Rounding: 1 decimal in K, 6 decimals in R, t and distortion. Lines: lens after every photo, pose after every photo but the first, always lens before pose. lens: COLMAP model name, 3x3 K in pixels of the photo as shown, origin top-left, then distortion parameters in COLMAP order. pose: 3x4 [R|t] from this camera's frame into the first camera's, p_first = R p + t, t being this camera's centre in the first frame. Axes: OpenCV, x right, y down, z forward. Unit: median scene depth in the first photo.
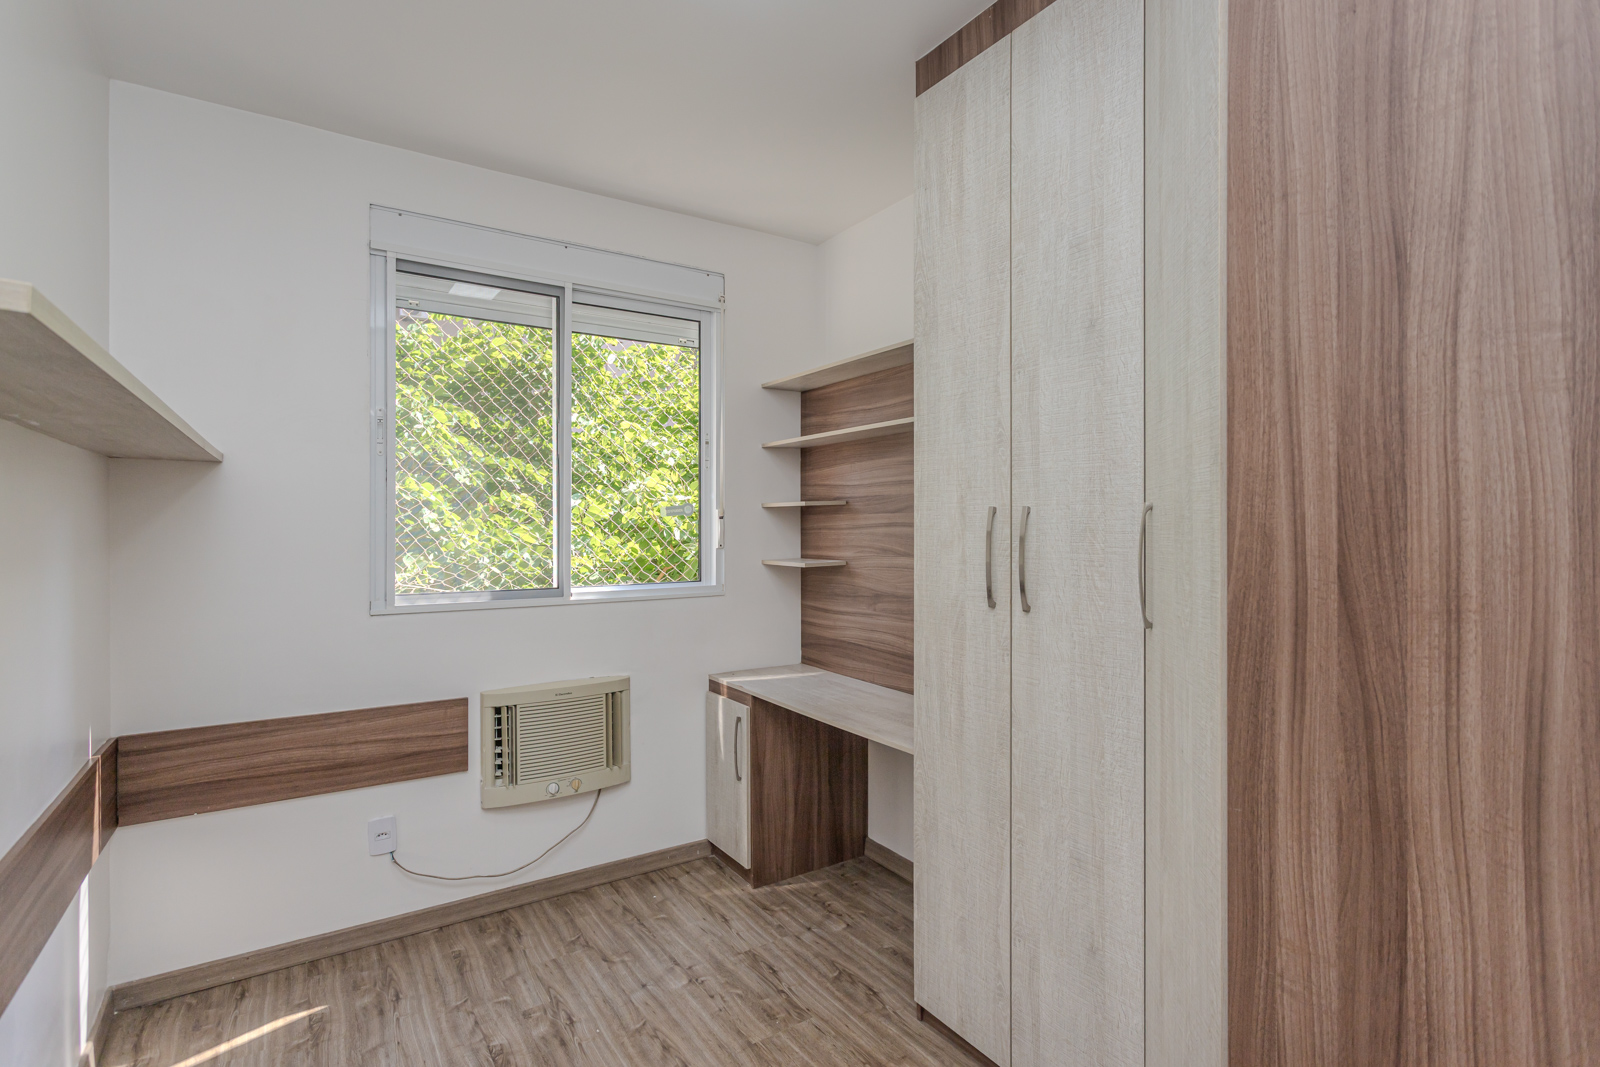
lens RADIAL K [[761.6, 0, 803.1], [0, 761.6, 529.1], [0, 0, 1]] dist [0.001032, 0.001019]
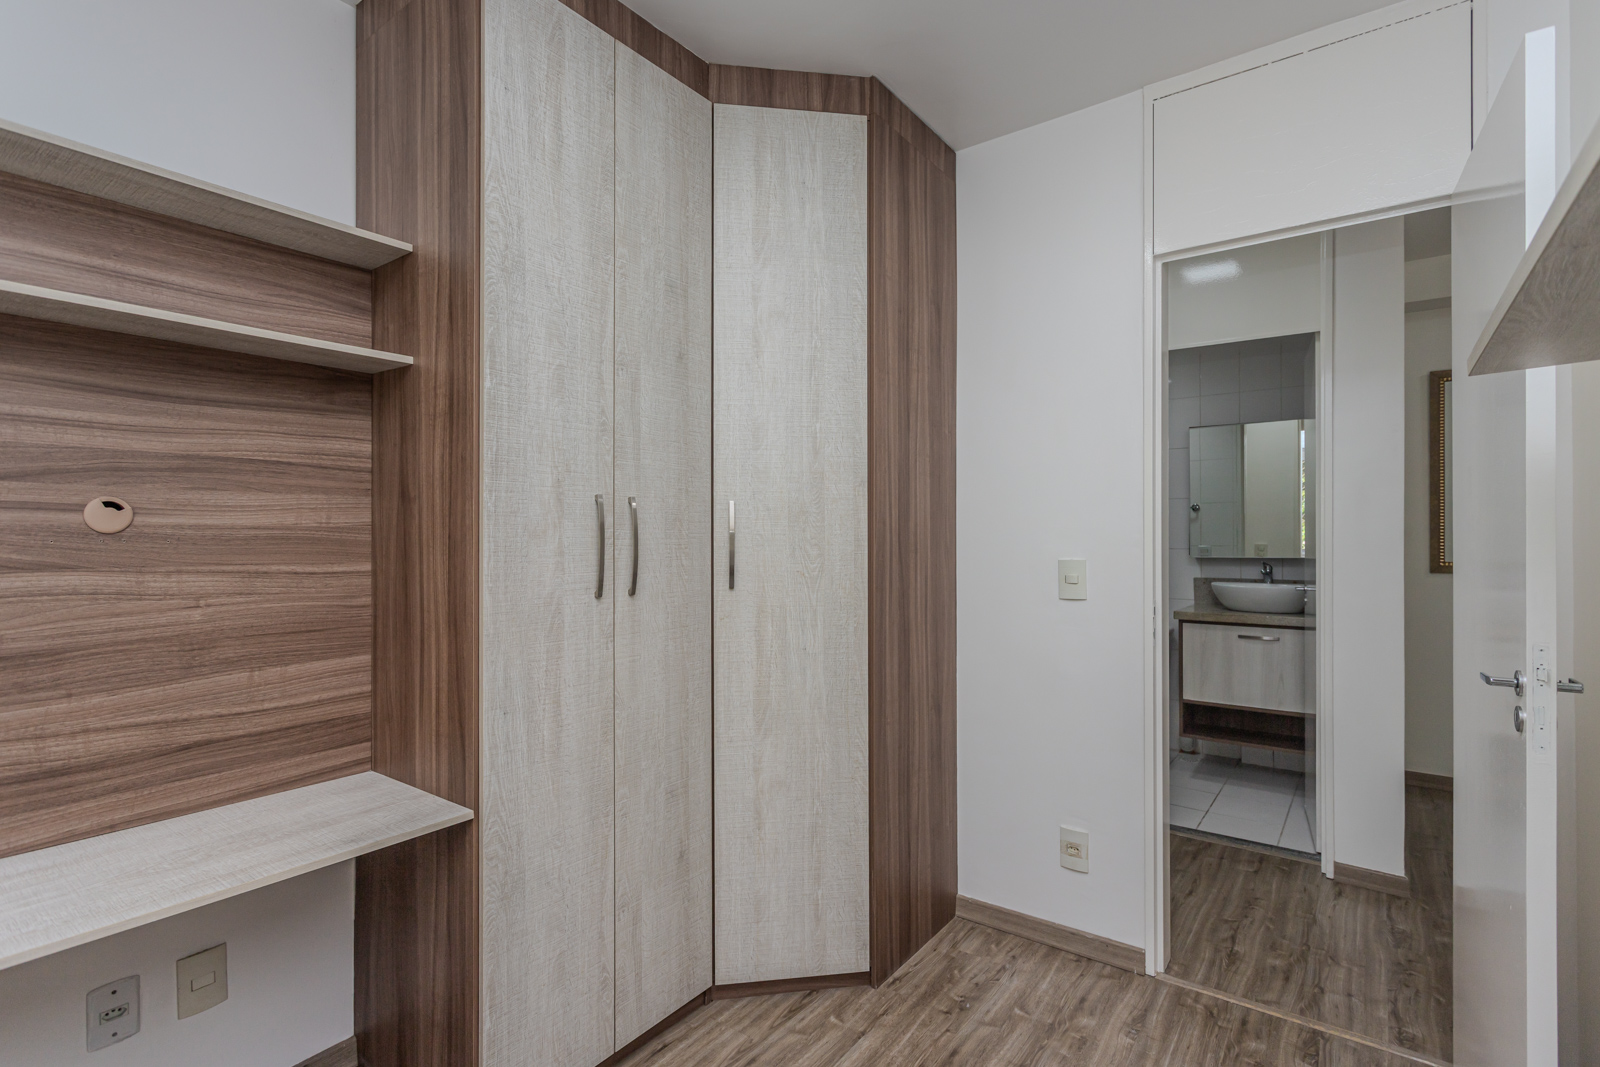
lens RADIAL K [[761.6, 0, 803.1], [0, 761.6, 529.1], [0, 0, 1]] dist [0.001032, 0.001019]
pose [[-0.337520, 0.009275, 0.941273, -0.784495], [0.005957, 0.999952, -0.007717, 0.024910], [-0.941300, 0.003003, -0.337559, 1.112359]]
